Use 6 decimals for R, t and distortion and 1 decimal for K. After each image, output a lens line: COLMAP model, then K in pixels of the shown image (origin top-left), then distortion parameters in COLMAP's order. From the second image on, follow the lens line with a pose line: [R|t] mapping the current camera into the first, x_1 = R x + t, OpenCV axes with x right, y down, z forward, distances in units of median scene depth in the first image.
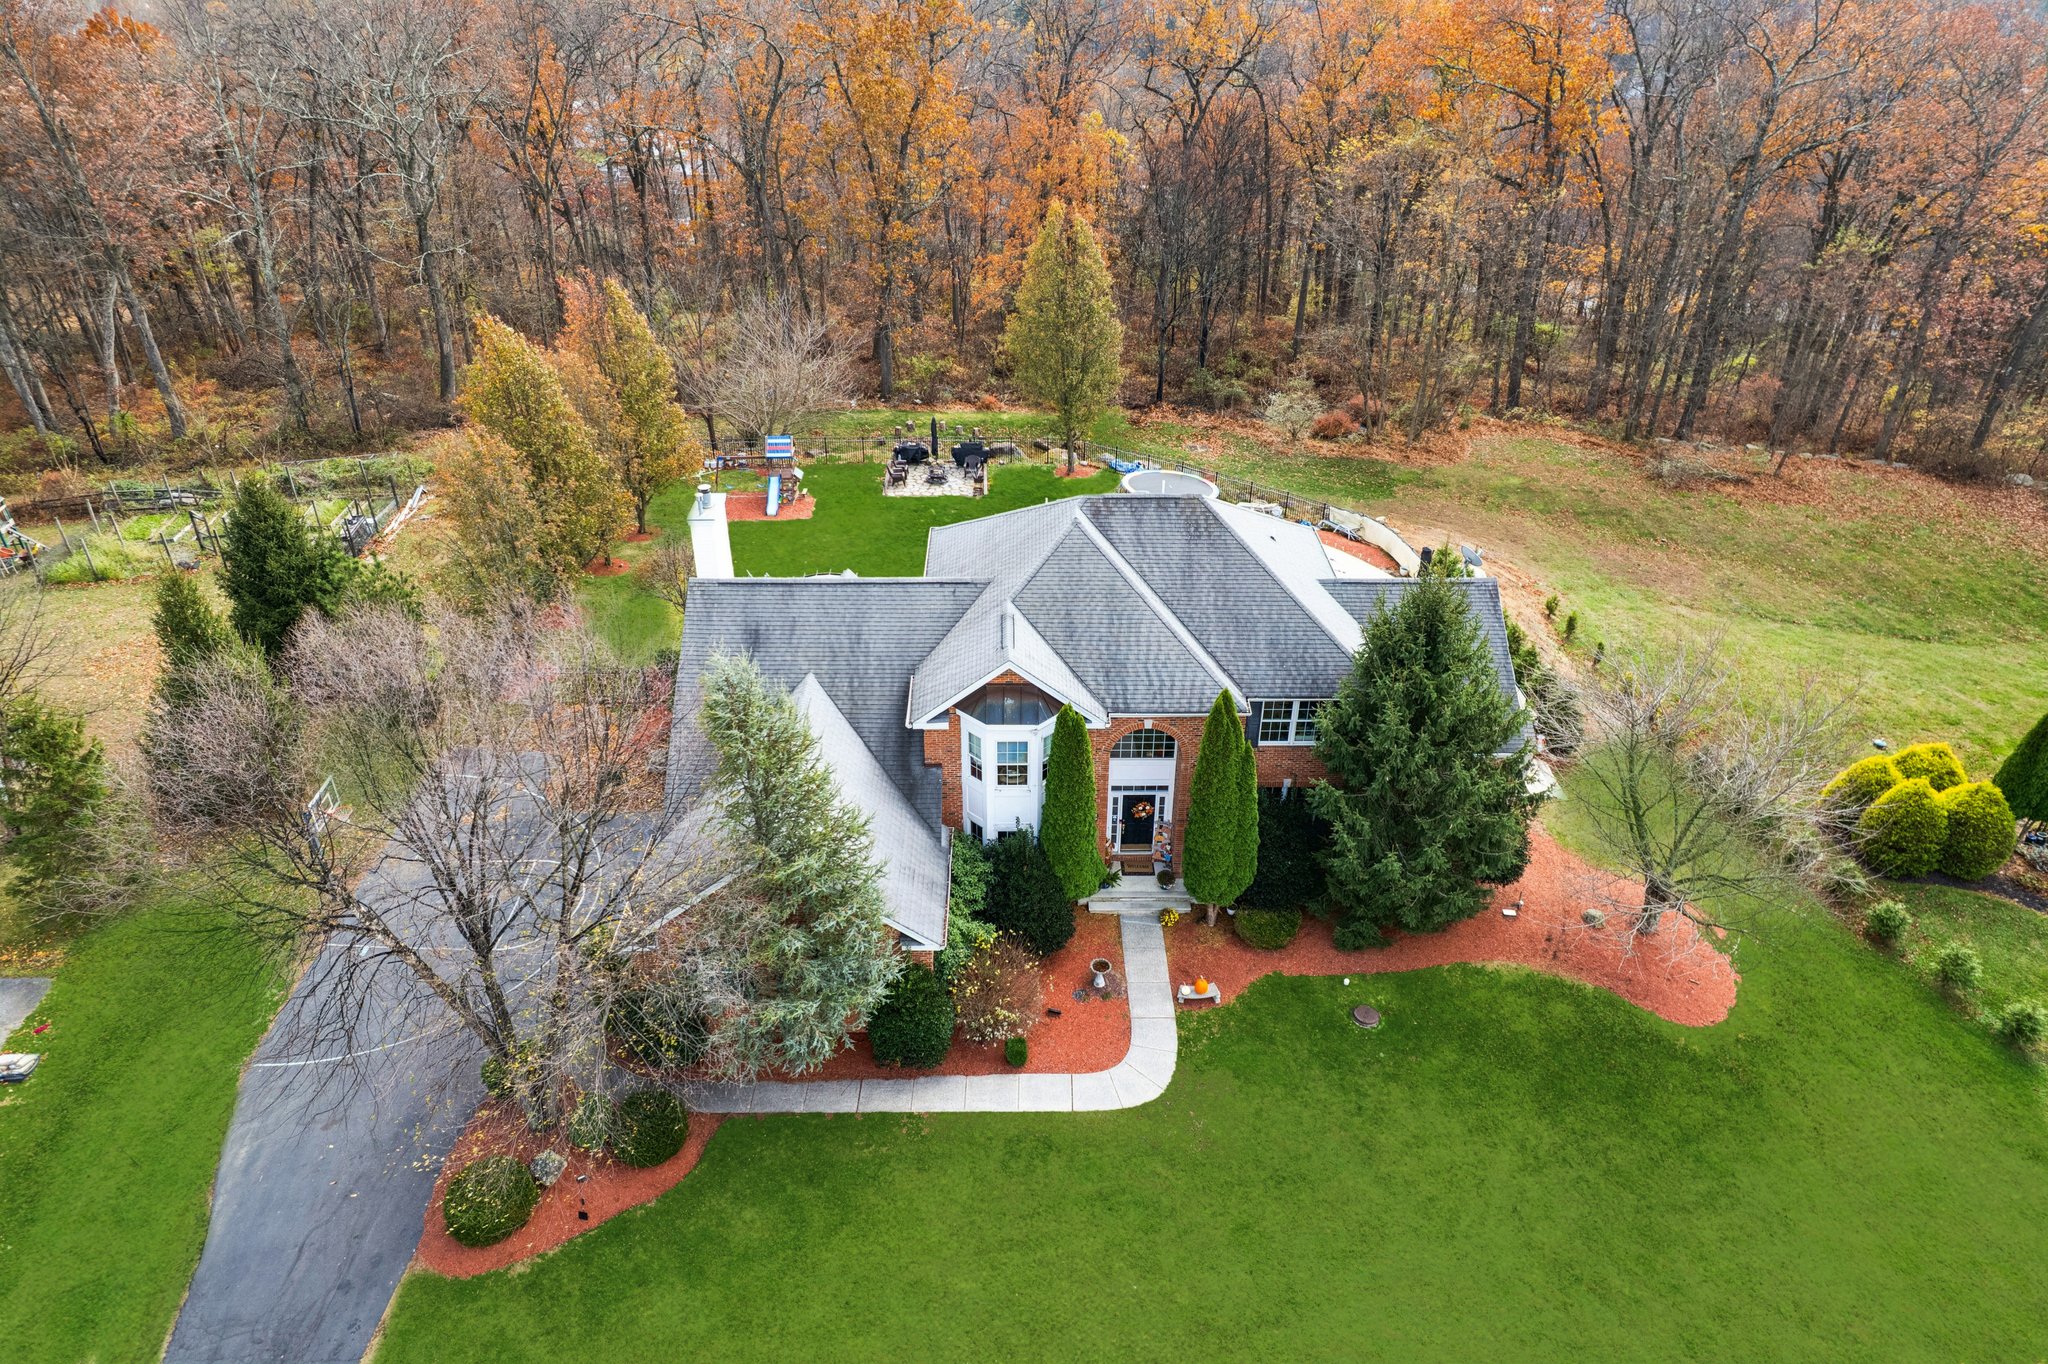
lens RADIAL K [[1310.7, 0, 1024.0], [0, 1310.7, 682.0], [0, 0, 1]] dist [-0.082610, 0.076230]
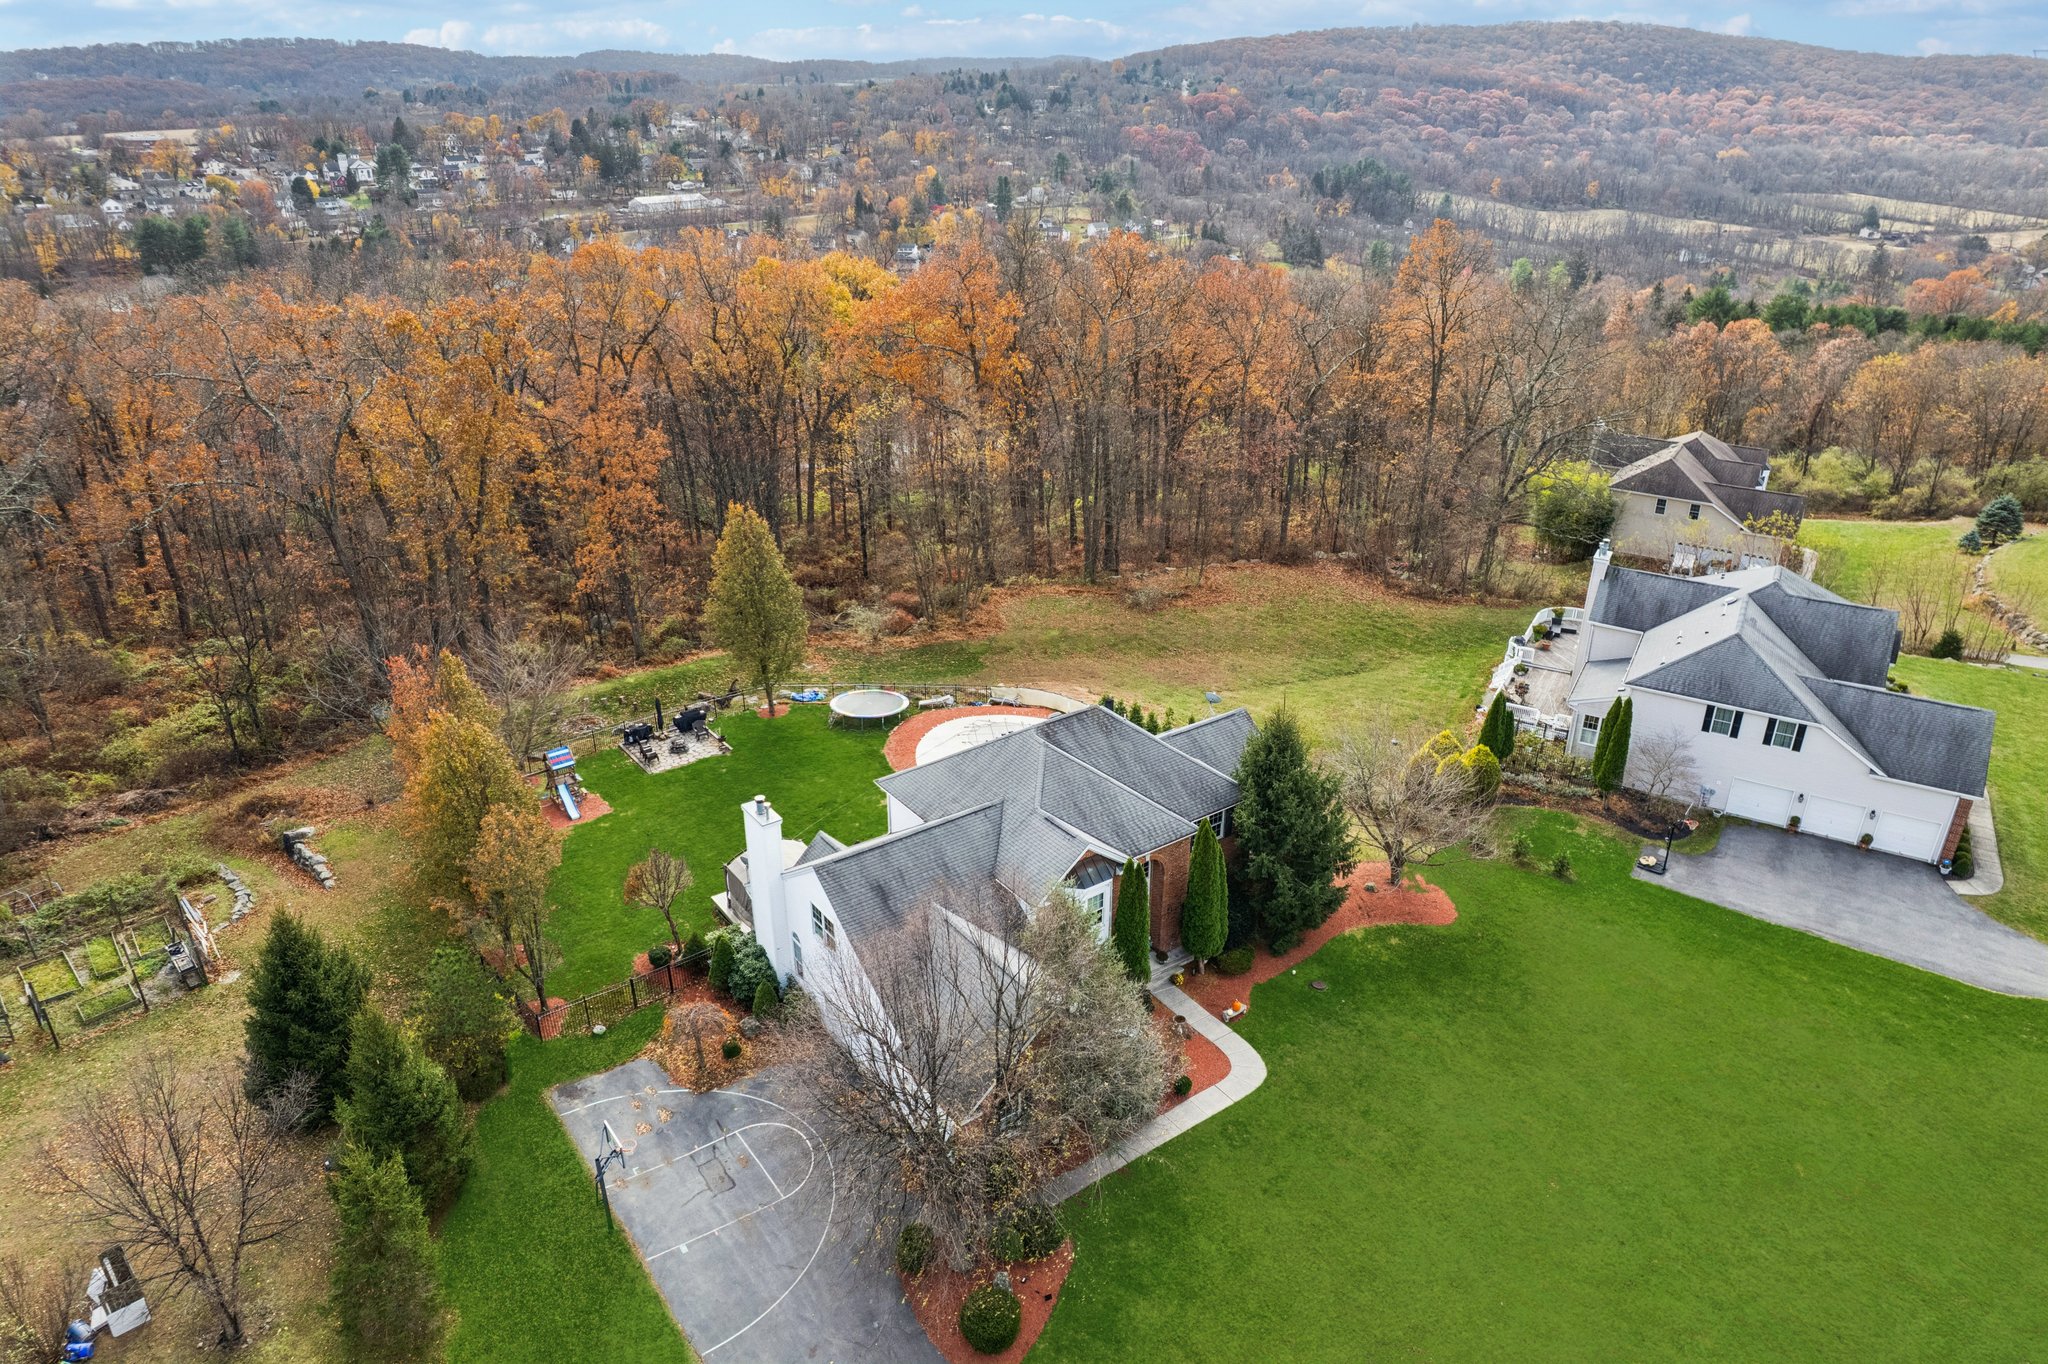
lens RADIAL K [[1310.7, 0, 1024.0], [0, 1310.7, 682.0], [0, 0, 1]] dist [-0.082610, 0.076230]
pose [[0.818821, -0.243798, 0.519706, -0.730848], [0.302945, 0.952521, -0.030468, -0.153031], [-0.487603, 0.182390, 0.853801, -0.253952]]
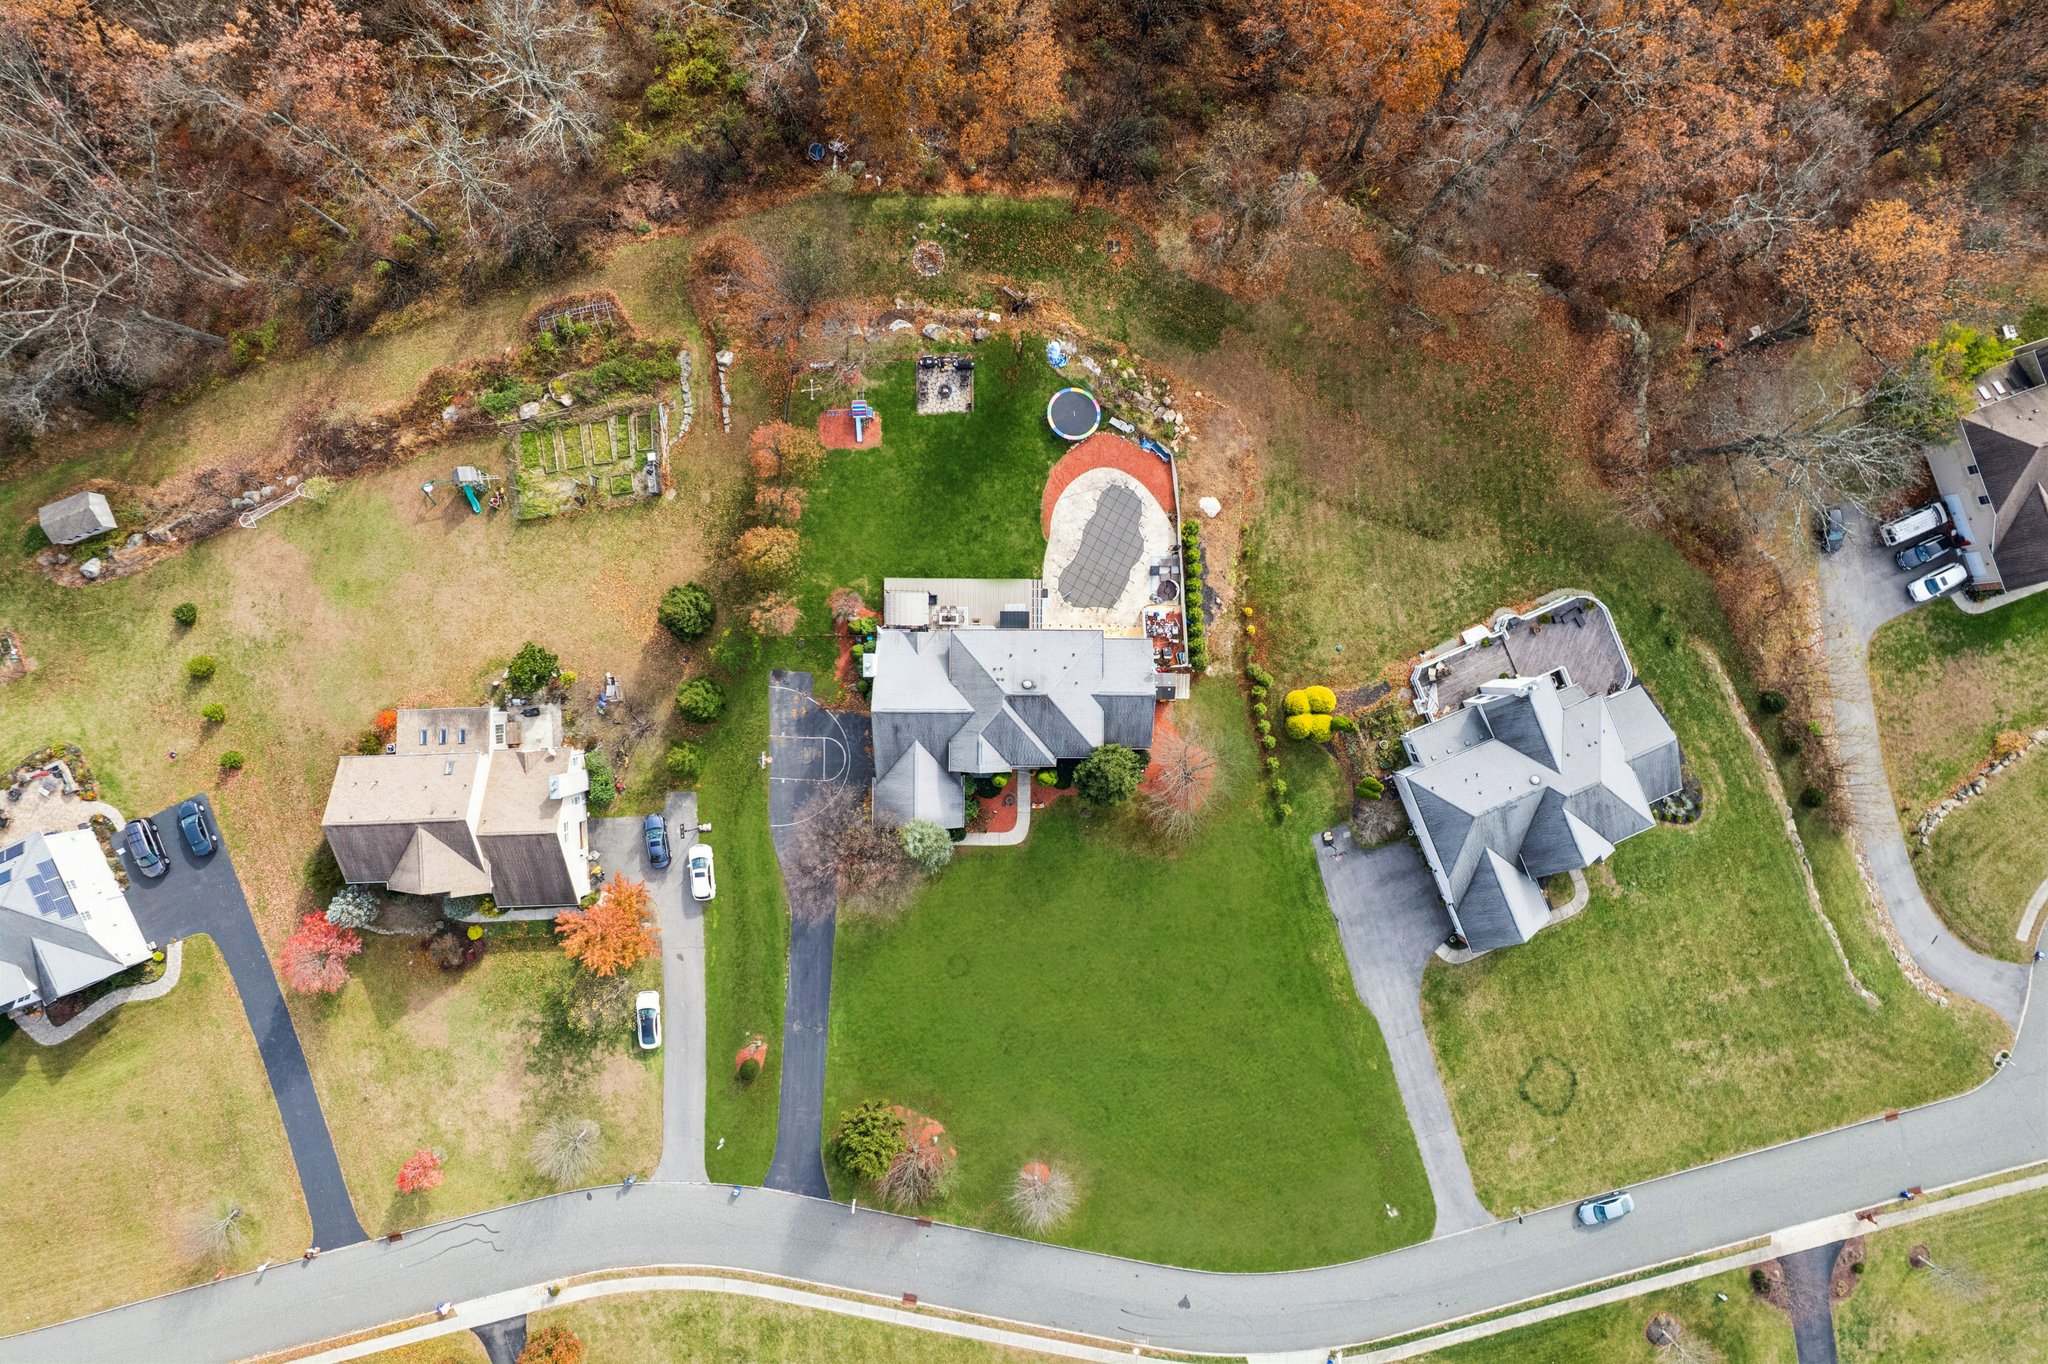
lens RADIAL K [[1307.0, 0, 1033.2], [0, 1307.0, 667.2], [0, 0, 1]] dist [-0.085103, 0.080488]
pose [[0.999819, 0.017967, 0.006217, 0.087670], [-0.014722, 0.524730, 0.851142, -2.674249], [0.012030, -0.851079, 0.524899, -0.453457]]
